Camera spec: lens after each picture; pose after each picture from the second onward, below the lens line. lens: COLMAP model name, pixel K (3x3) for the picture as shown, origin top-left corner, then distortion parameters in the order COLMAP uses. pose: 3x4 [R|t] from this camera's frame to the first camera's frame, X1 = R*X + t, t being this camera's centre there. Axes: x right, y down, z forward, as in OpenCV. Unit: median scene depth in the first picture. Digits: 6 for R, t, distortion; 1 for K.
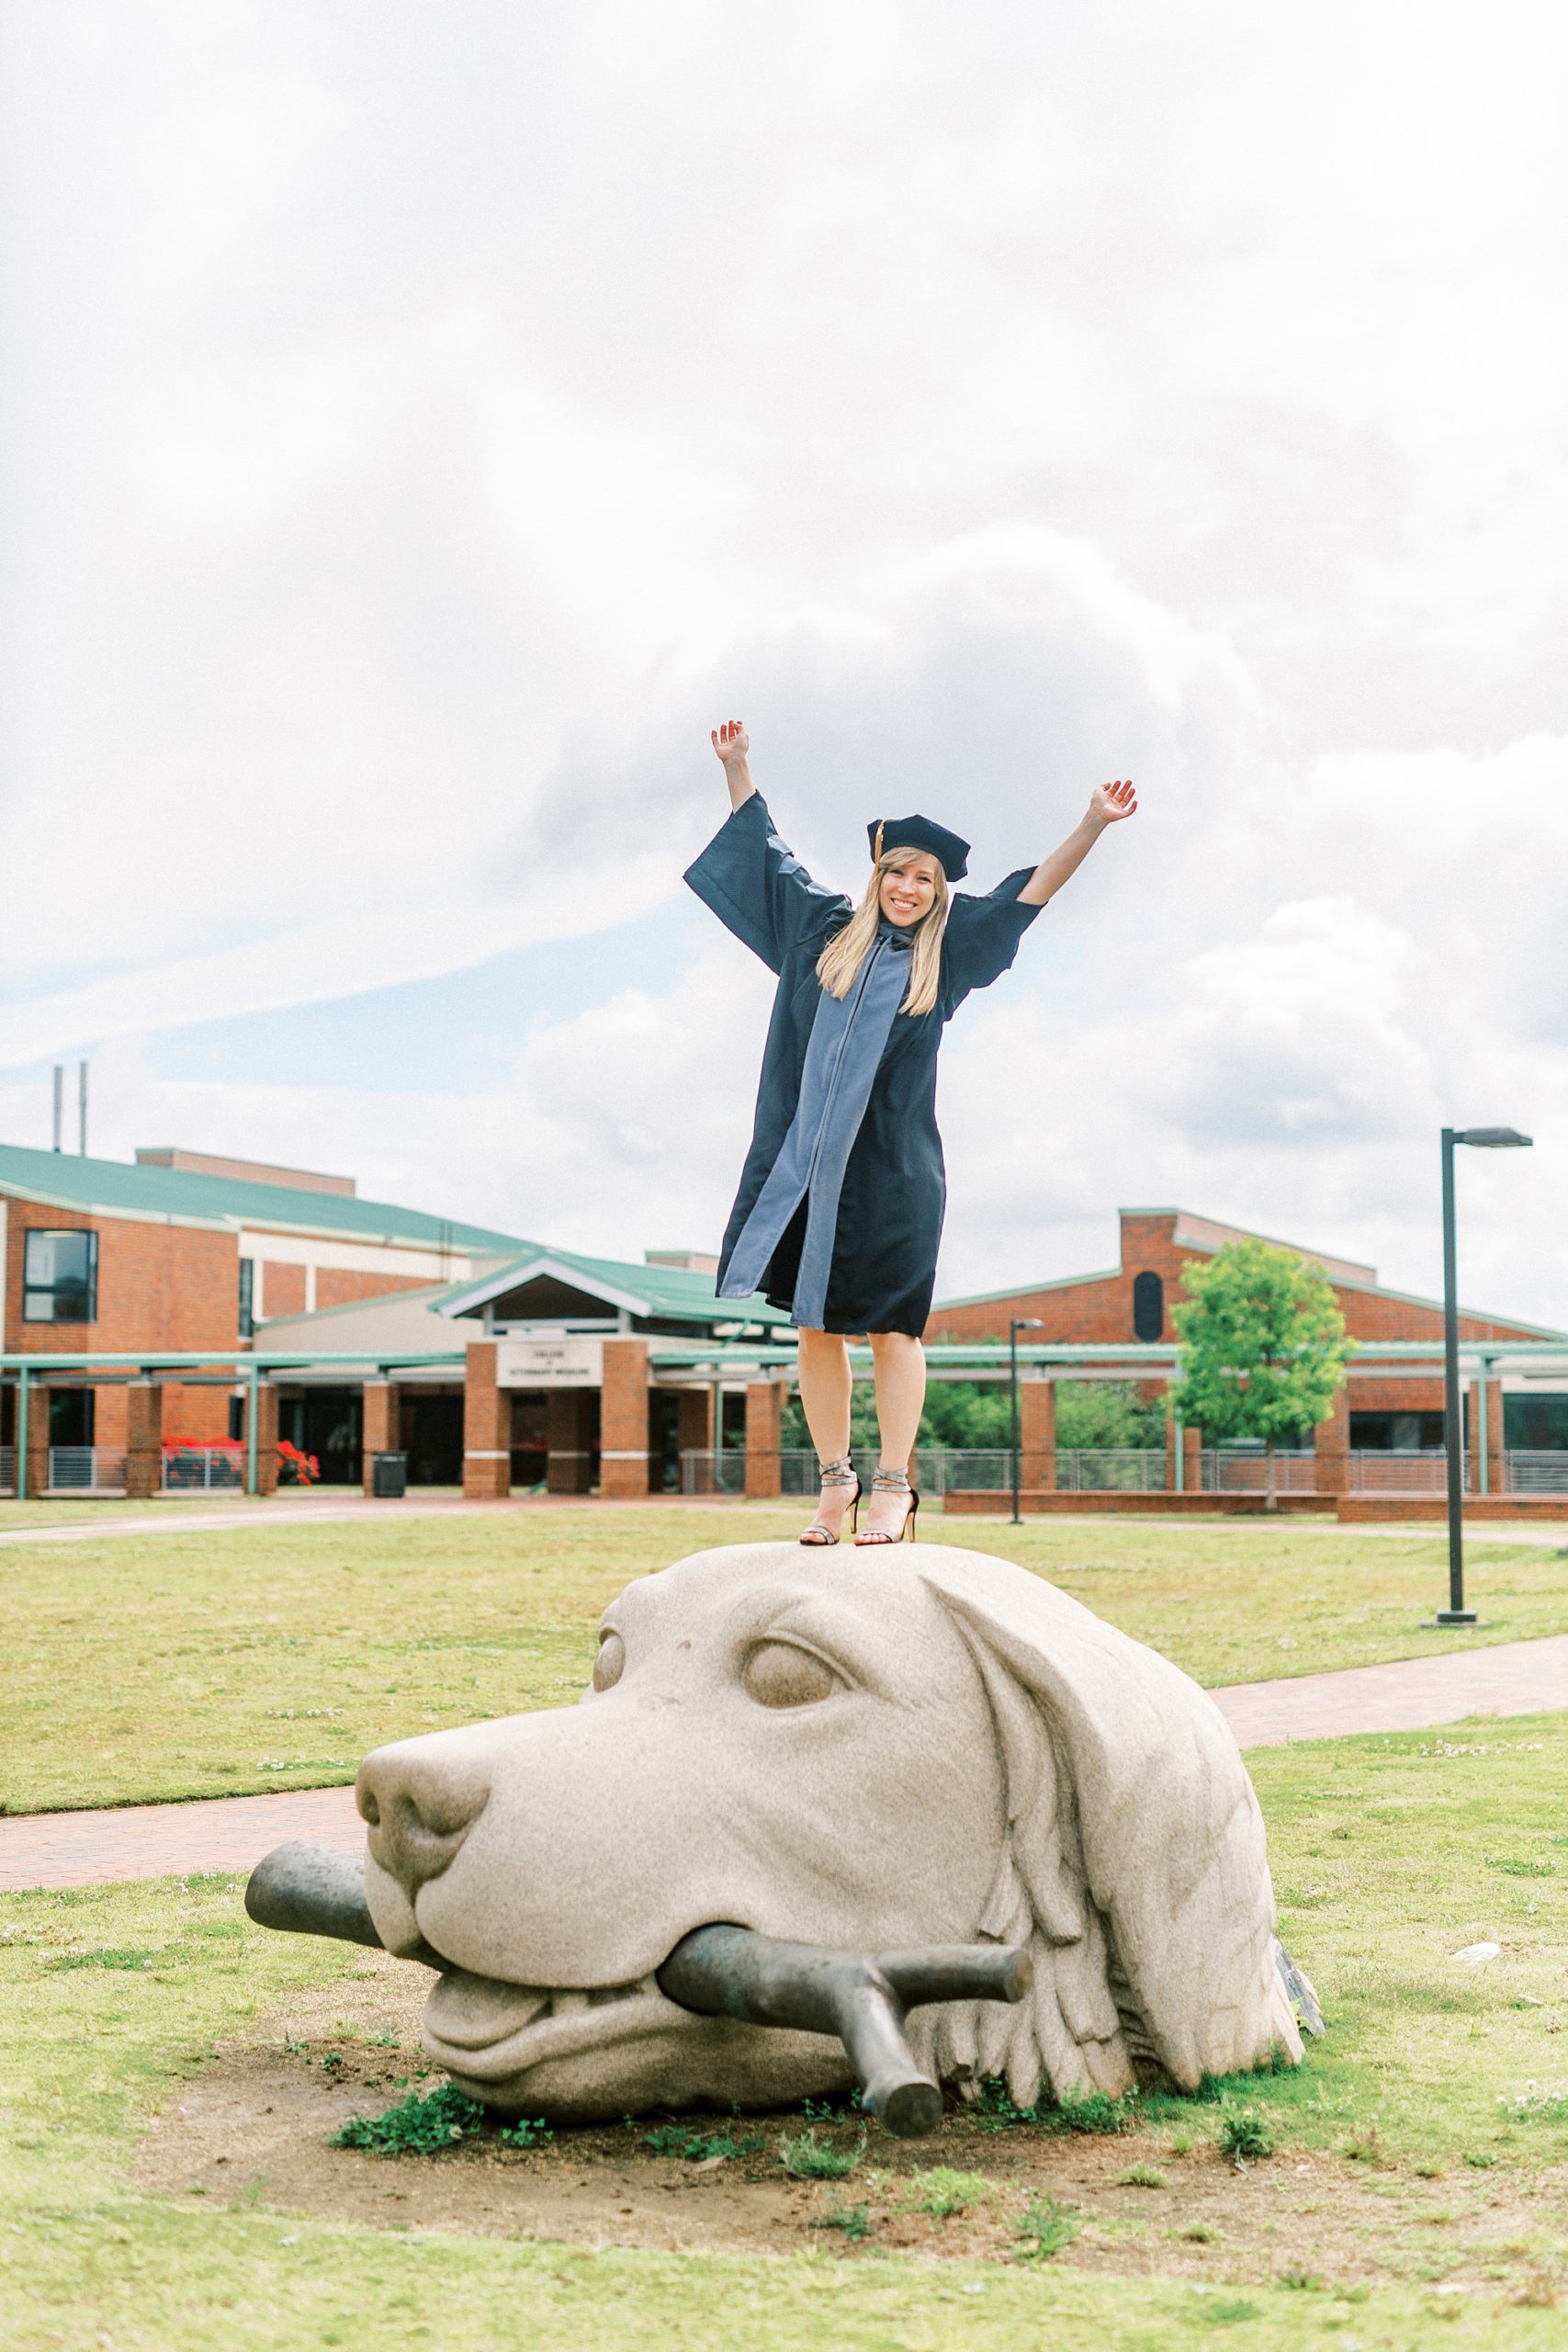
lens RADIAL K [[3235.2, 0, 784.0], [0, 3235.2, 1176.0], [0, 0, 1]] dist [0.001994, -0.062387]
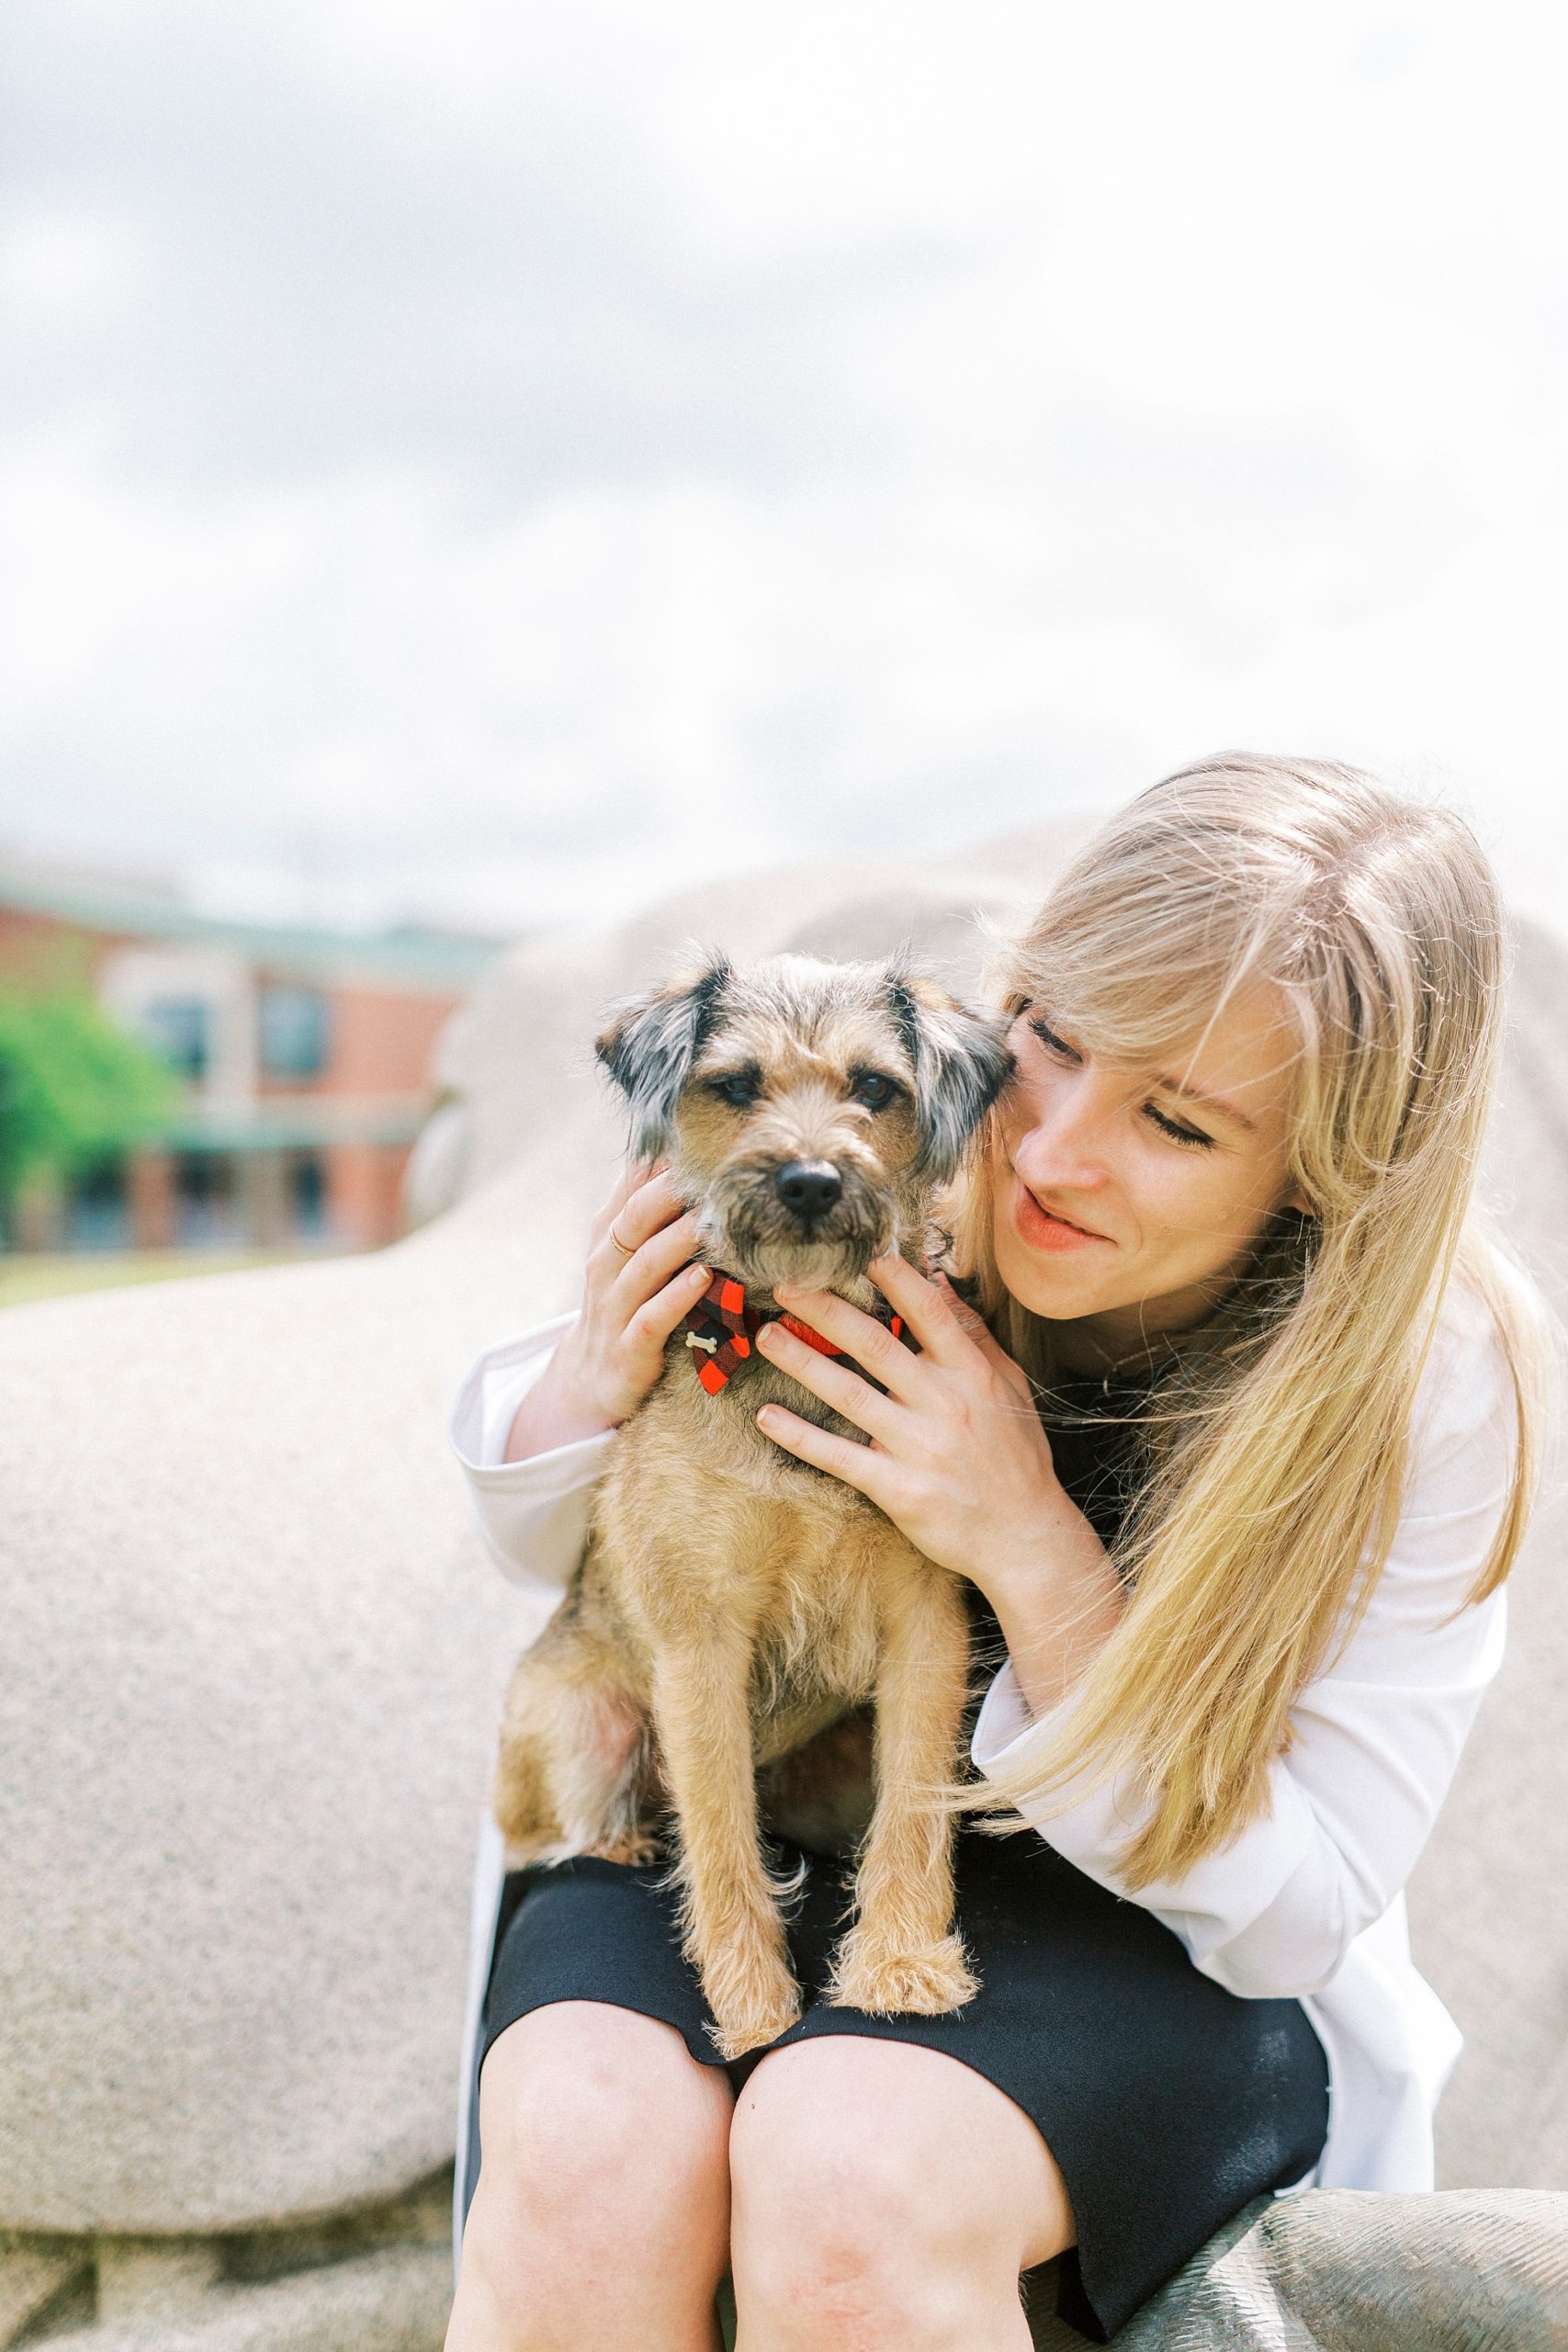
lens RADIAL K [[3235.2, 0, 784.0], [0, 3235.2, 1176.0], [0, 0, 1]] dist [0.001994, -0.062387]
pose [[0.996792, -0.015106, -0.078600, 0.012254], [0.020691, 0.997281, 0.070732, 0.140874], [0.077318, -0.072132, 0.994394, 0.729509]]
